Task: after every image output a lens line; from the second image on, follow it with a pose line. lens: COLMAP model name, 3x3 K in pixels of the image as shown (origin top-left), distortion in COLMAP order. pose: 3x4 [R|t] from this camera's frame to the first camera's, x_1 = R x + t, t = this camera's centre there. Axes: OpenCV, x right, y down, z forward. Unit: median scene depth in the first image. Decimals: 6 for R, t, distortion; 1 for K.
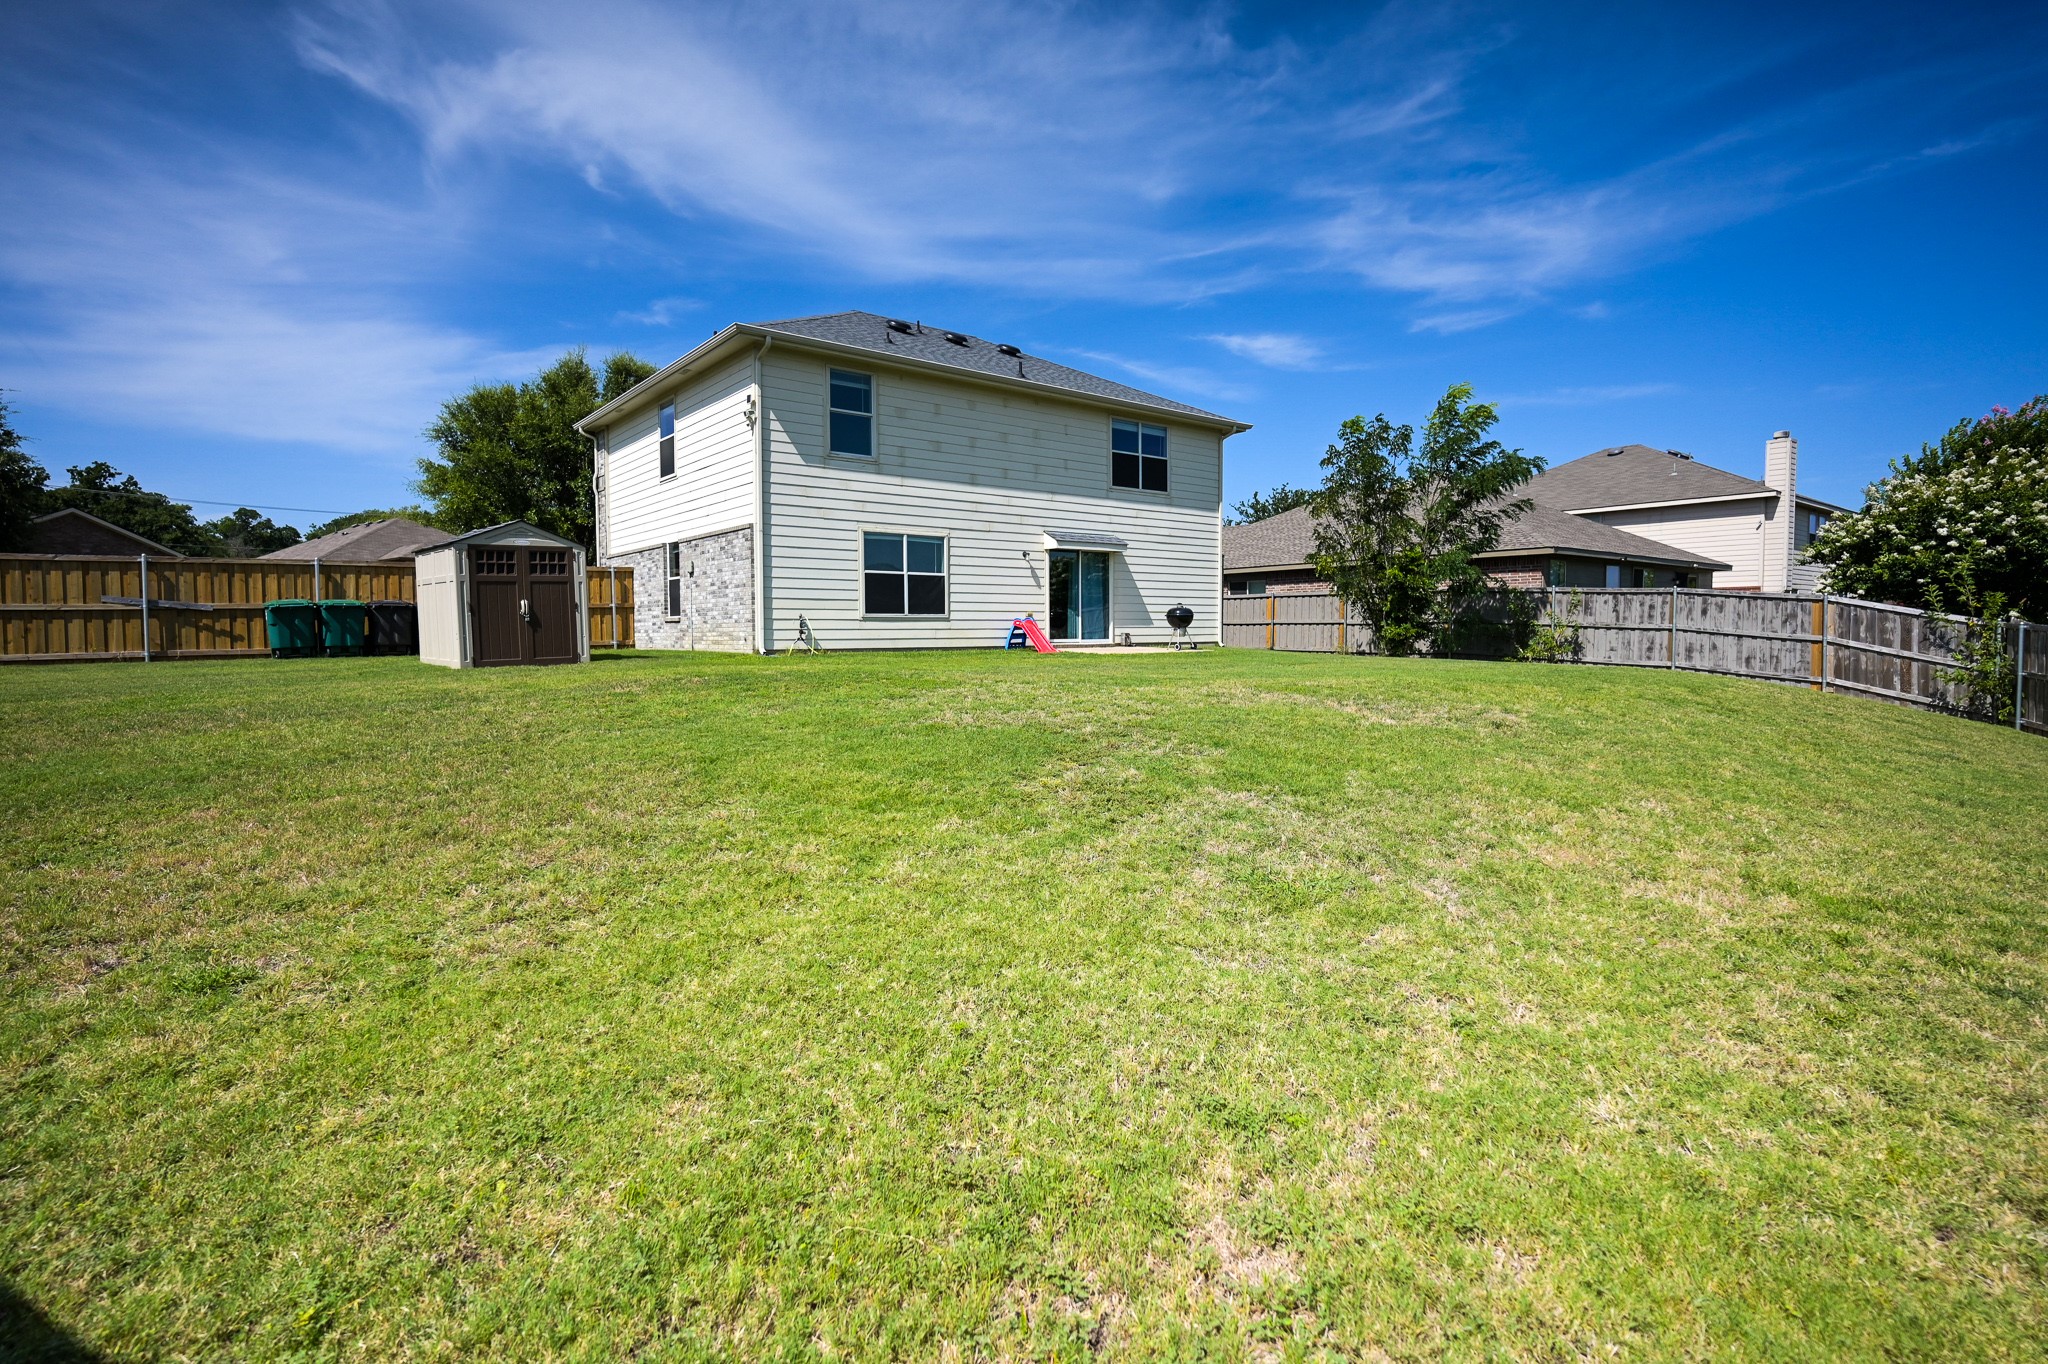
lens RADIAL K [[997.8, 0, 1024.2], [0, 997.8, 672.6], [0, 0, 1]] dist [-0.002610, -0.000134]
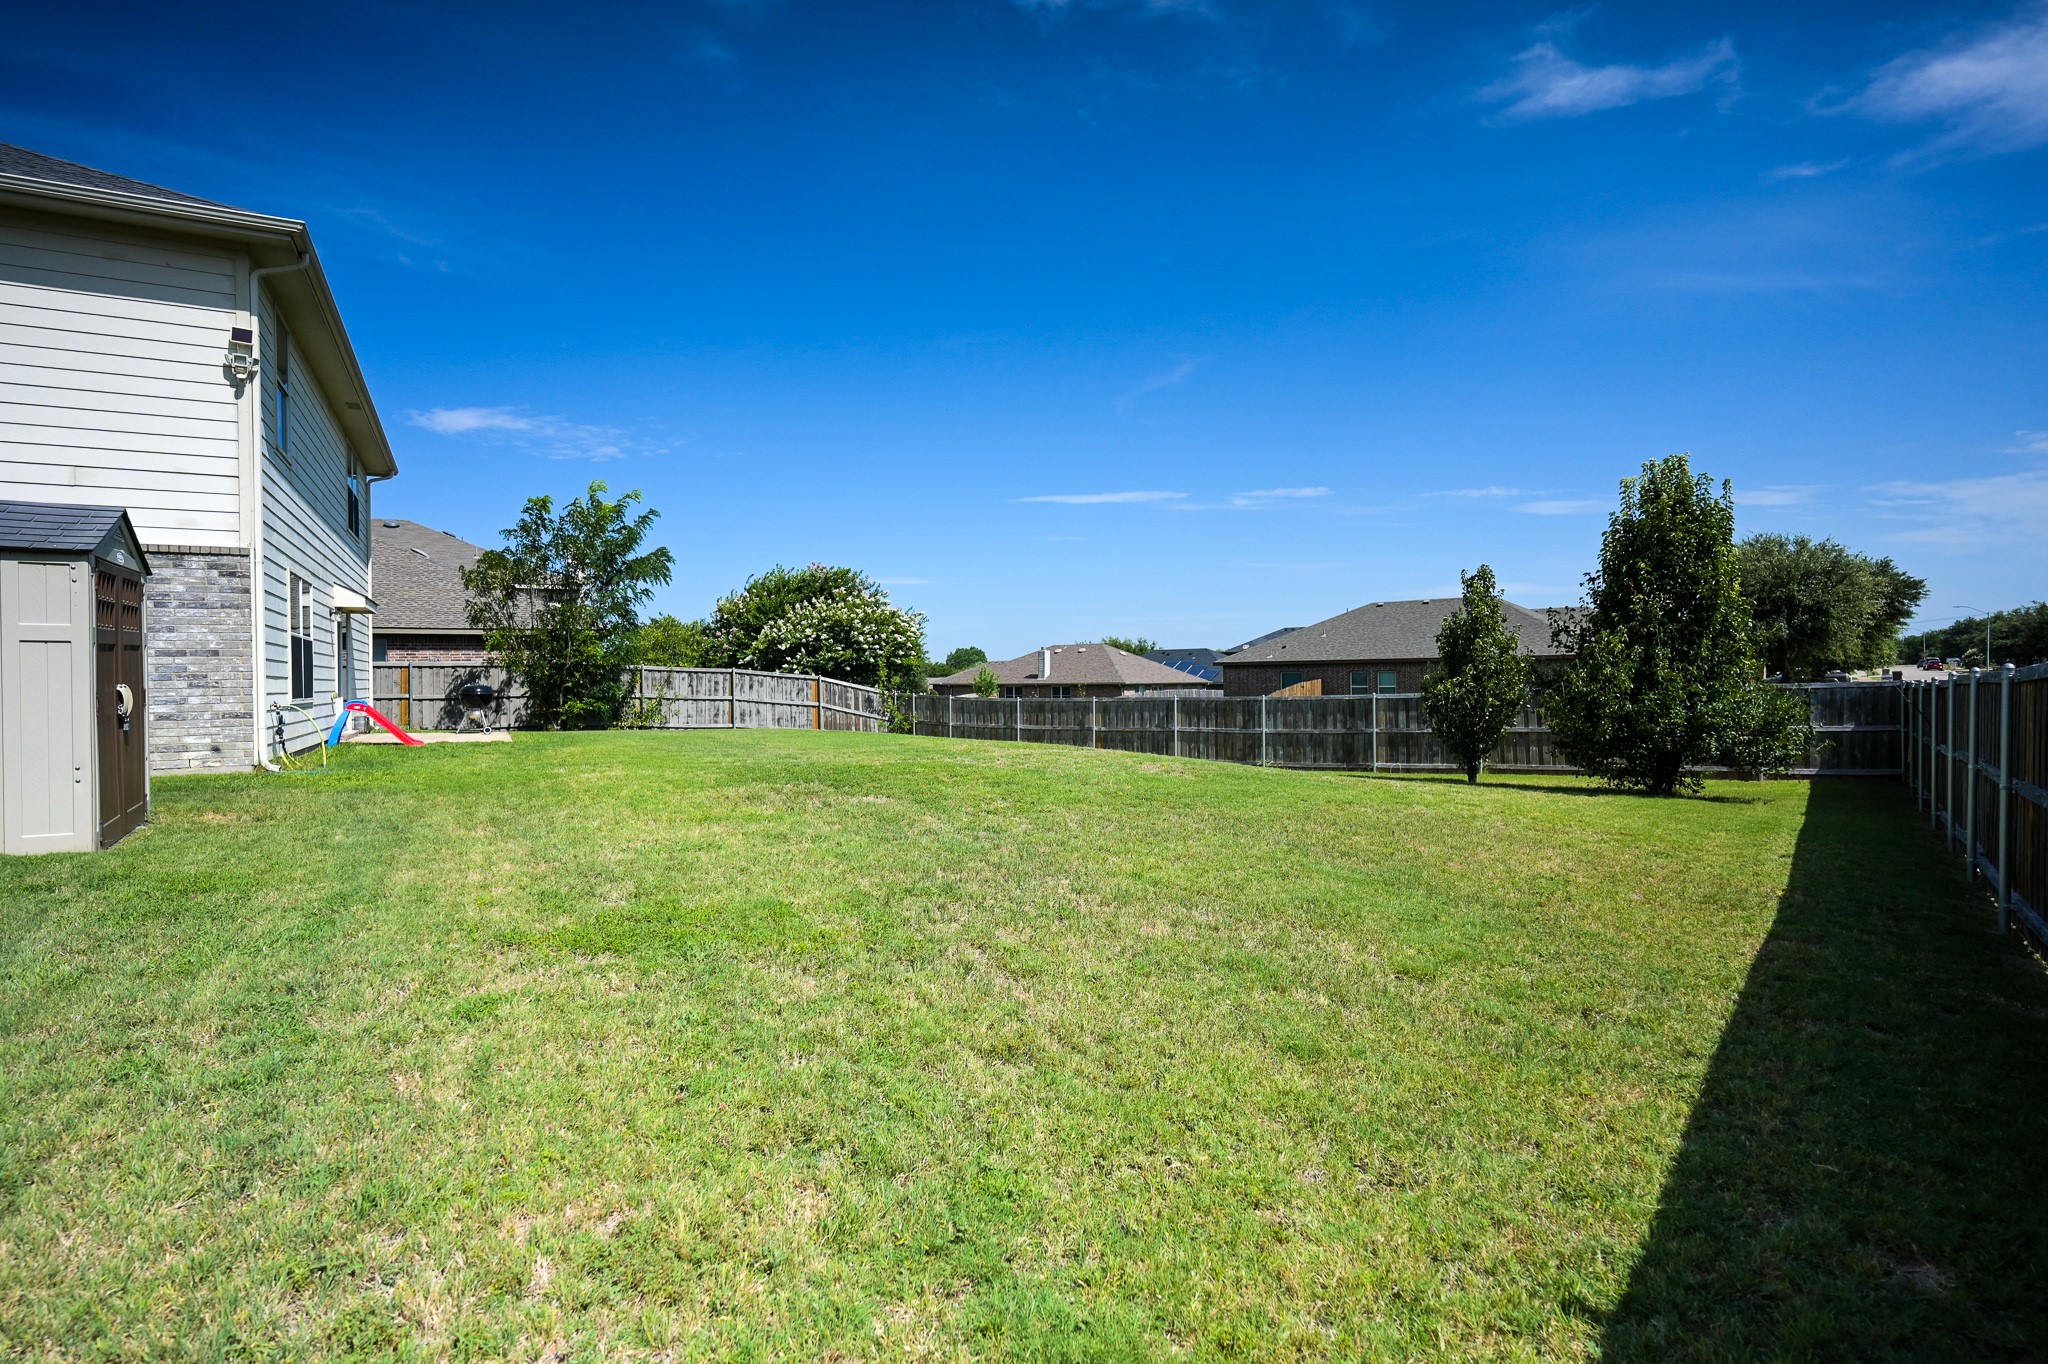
lens RADIAL K [[1018.9, 0, 974.7], [0, 1018.9, 687.3], [0, 0, 1]] dist [0.000002, 0.000209]
pose [[0.226676, -0.005321, 0.973956, -0.652228], [0.049151, 0.998773, -0.005983, -0.038893], [-0.972729, 0.049227, 0.226660, 0.400913]]
